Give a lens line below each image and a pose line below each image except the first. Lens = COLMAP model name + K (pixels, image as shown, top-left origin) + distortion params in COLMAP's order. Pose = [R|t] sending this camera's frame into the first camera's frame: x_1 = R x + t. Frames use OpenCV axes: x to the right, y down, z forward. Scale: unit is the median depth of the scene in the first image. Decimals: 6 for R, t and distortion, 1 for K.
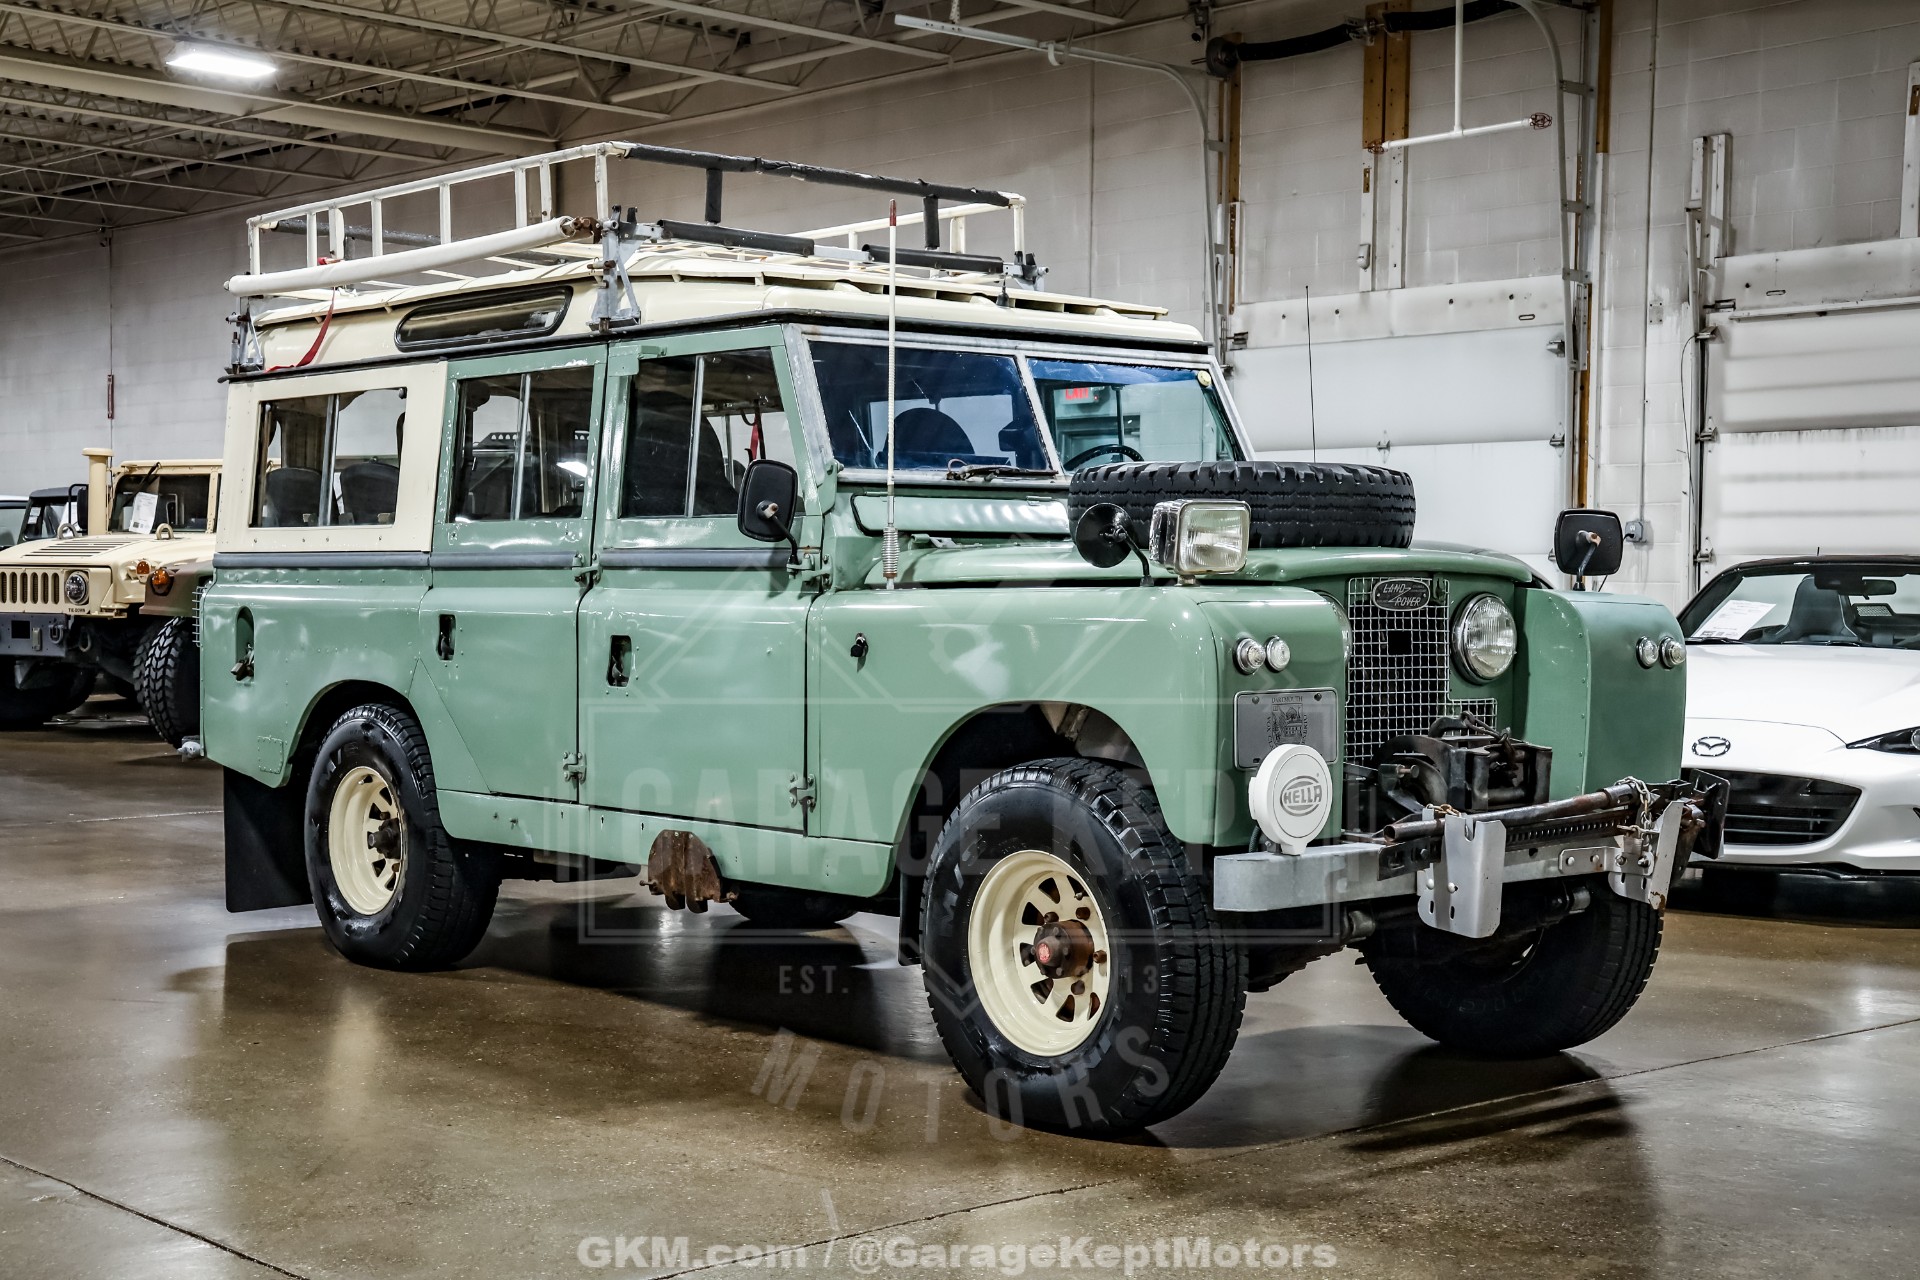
lens RADIAL K [[2667.7, 0, 936.6], [0, 2667.7, 646.2], [0, 0, 1]] dist [0.050302, 0.454578]
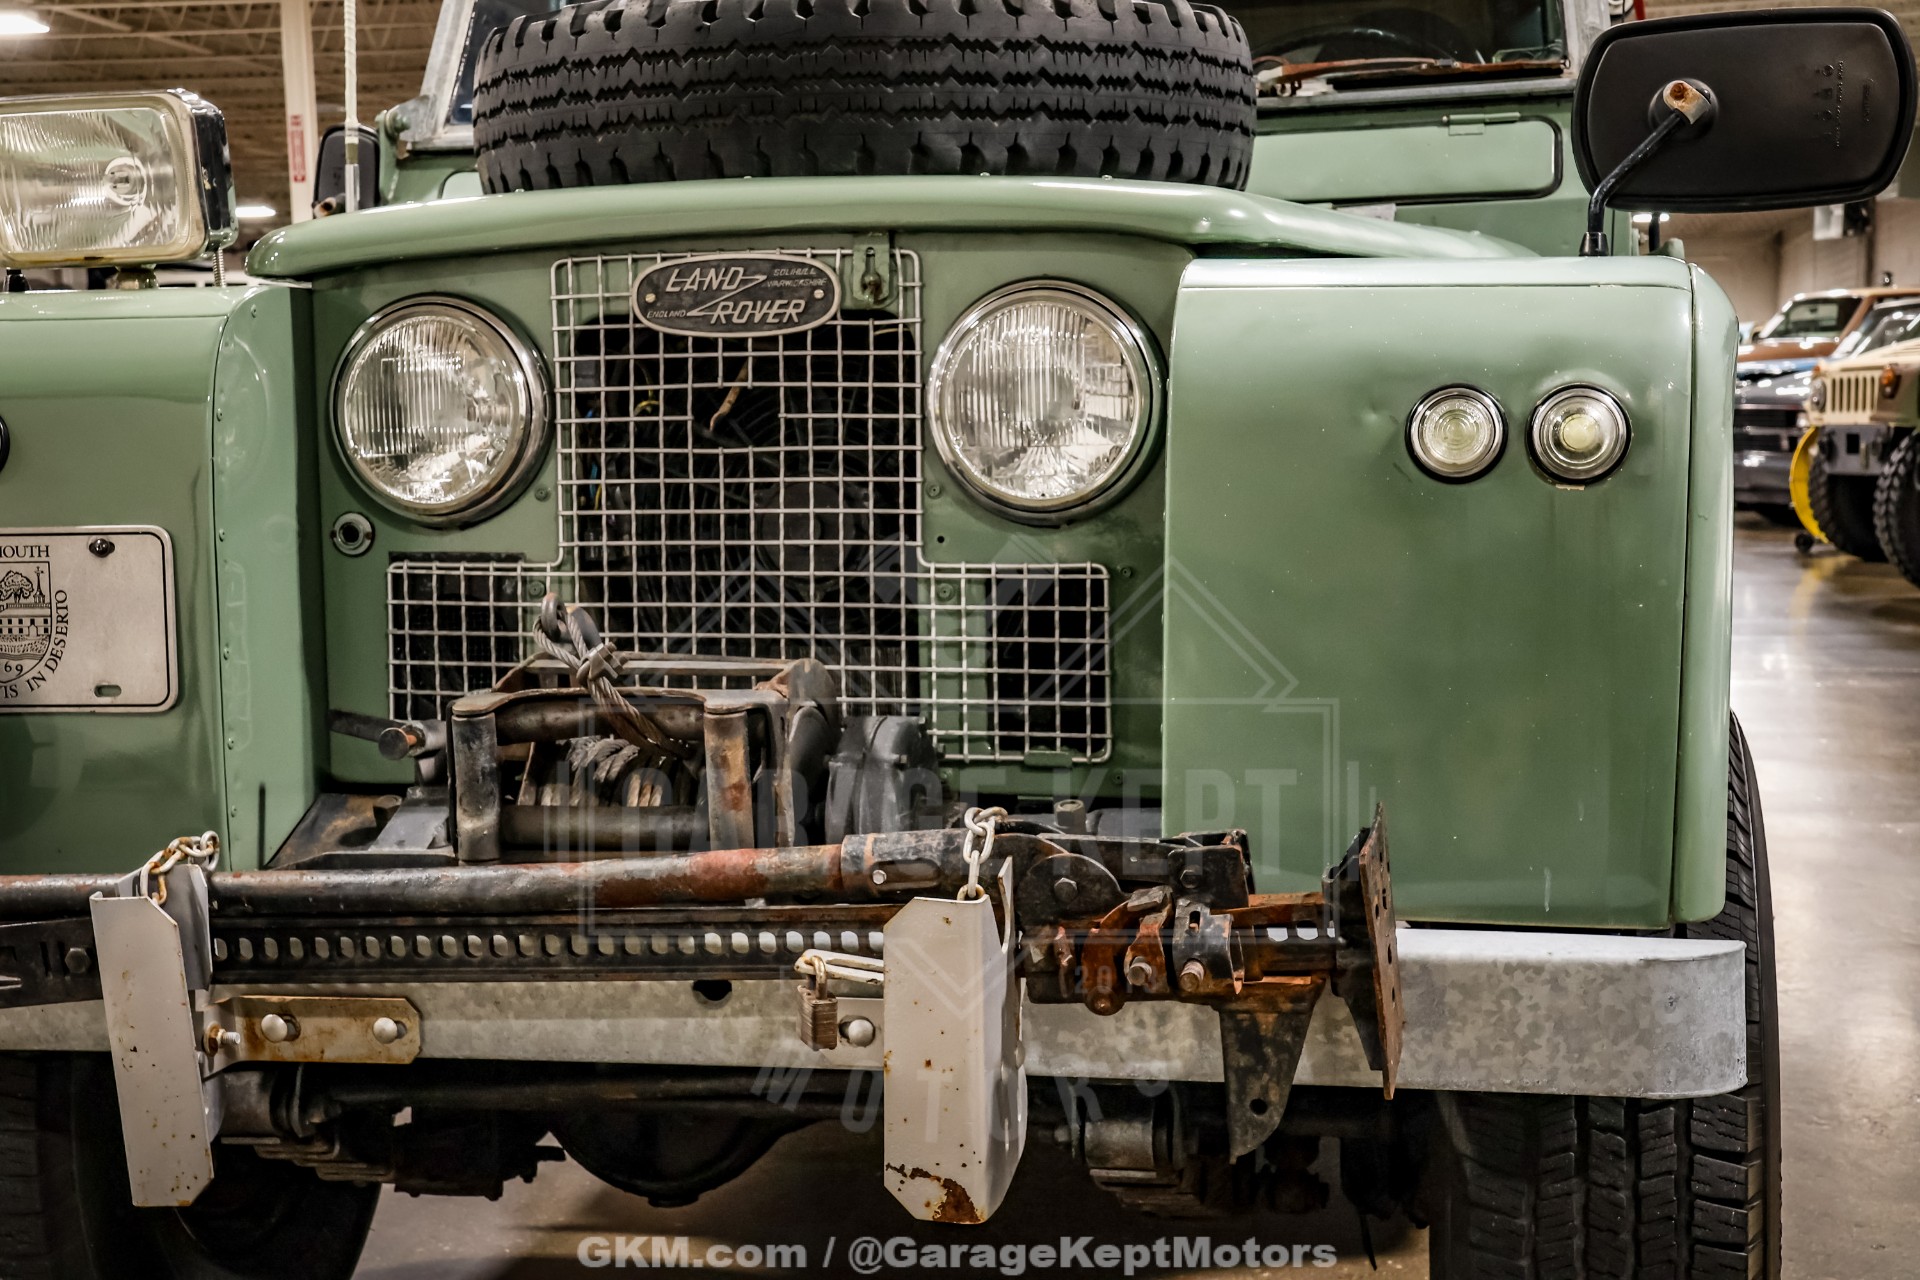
lens RADIAL K [[2667.7, 0, 936.6], [0, 2667.7, 646.2], [0, 0, 1]] dist [0.050302, 0.454578]
pose [[0.594238, 0.047049, -0.802912, 0.439839], [0.004179, 0.998093, 0.061580, 0.007193], [0.804278, -0.039949, 0.592909, 0.678393]]
